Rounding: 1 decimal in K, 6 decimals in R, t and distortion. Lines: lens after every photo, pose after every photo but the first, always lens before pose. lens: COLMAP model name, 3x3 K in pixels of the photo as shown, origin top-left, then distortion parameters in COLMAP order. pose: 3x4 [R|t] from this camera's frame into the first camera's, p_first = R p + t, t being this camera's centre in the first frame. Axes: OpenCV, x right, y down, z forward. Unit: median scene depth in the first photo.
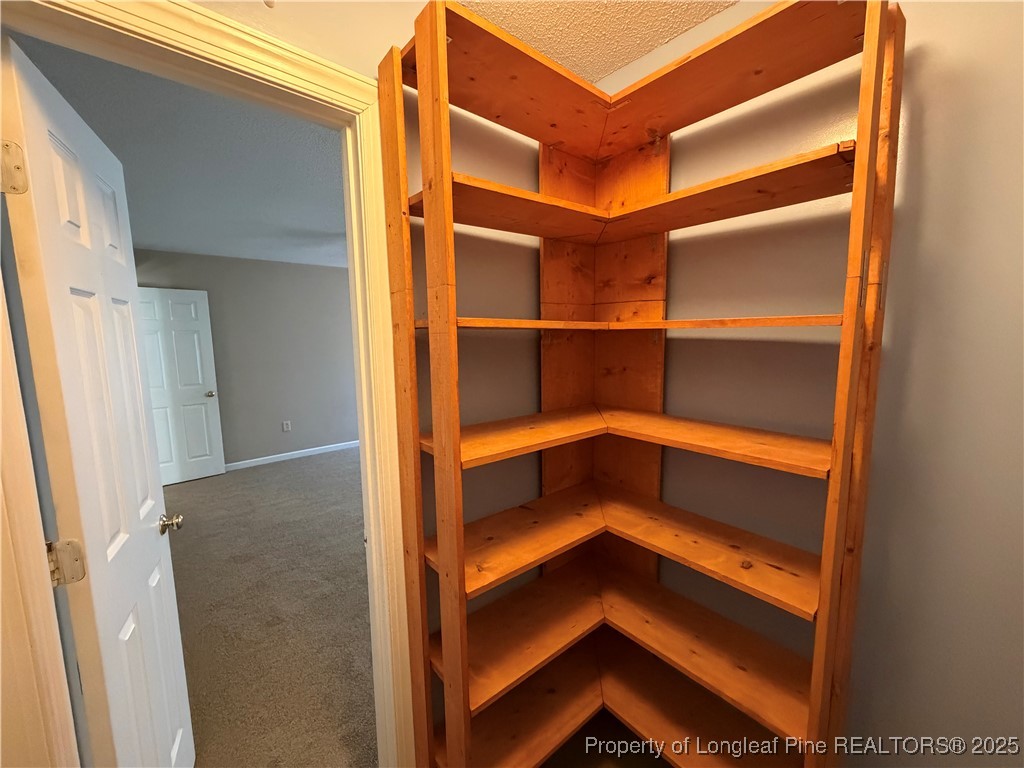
lens RADIAL K [[408.9, 0, 510.2], [0, 408.9, 387.3], [0, 0, 1]] dist [-0.001716, 0.000178]
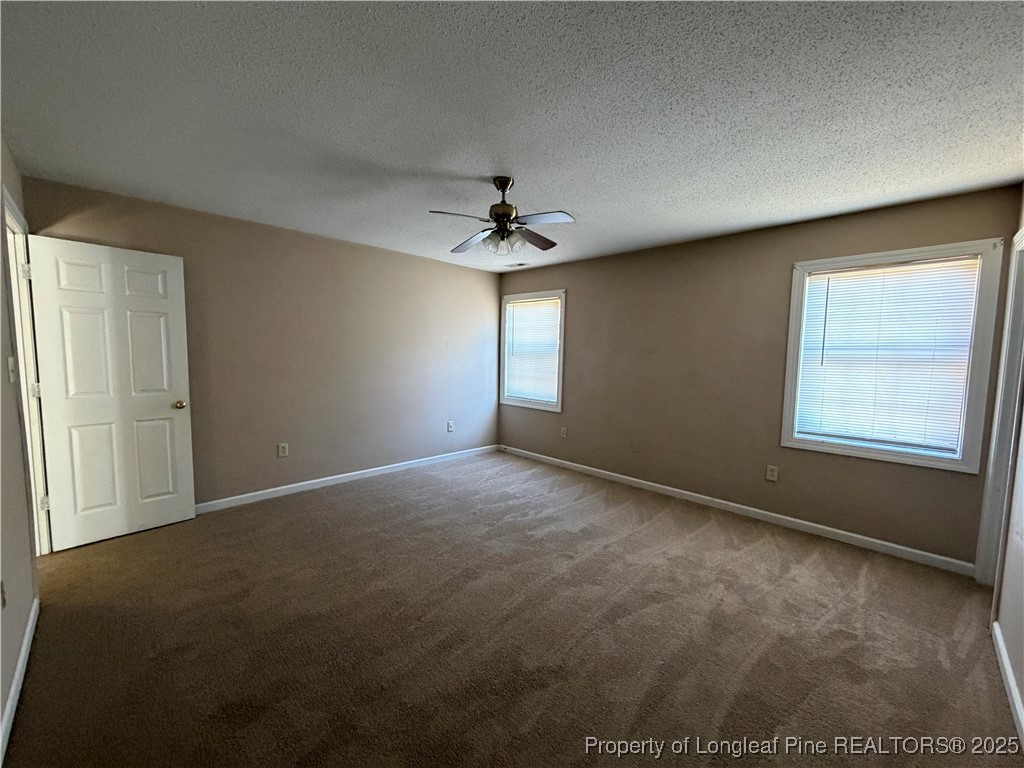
lens RADIAL K [[408.9, 0, 509.1], [0, 408.9, 386.8], [0, 0, 1]] dist [-0.001716, 0.000178]
pose [[0.997325, 0.024634, 0.068819, -0.228337], [-0.021866, 0.998933, -0.040688, 0.002113], [-0.069748, 0.039074, 0.996799, 0.272693]]
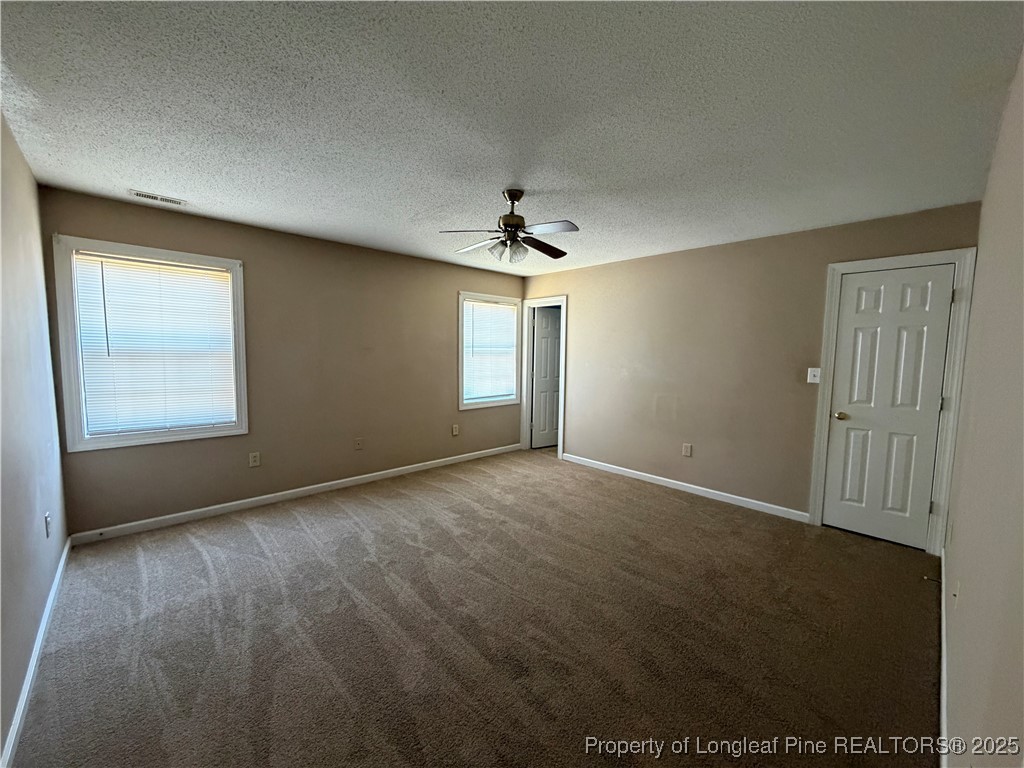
lens RADIAL K [[408.9, 0, 510.8], [0, 408.9, 382.5], [0, 0, 1]] dist [-0.001716, 0.000178]
pose [[-0.039670, -0.062926, 0.997229, -0.831867], [0.115959, 0.990982, 0.067145, -0.070378], [-0.992461, 0.118301, -0.032015, 0.891358]]
